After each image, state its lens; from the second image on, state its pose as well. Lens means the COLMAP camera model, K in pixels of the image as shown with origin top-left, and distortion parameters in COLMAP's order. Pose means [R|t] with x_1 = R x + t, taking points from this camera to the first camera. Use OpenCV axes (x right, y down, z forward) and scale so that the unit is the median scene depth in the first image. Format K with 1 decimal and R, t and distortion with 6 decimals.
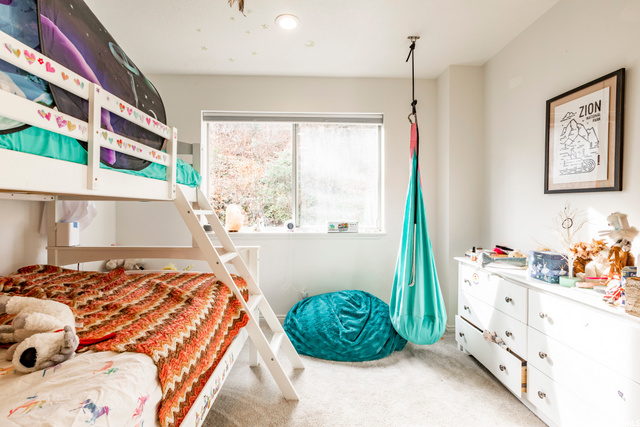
lens RADIAL K [[284.5, 0, 318.8], [0, 284.5, 213.1], [0, 0, 1]] dist [0.001398, -0.000531]
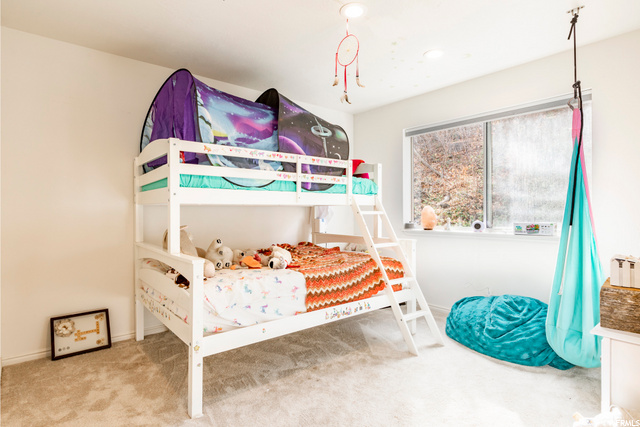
lens RADIAL K [[354.6, 0, 320.0], [0, 354.6, 213.5], [0, 0, 1]] dist [-0.000614, 0.000394]
pose [[0.614460, 0.000388, -0.788948, 0.938479], [-0.000845, 1.000000, -0.000166, 0.001998], [0.788948, 0.000769, 0.614460, -0.356562]]
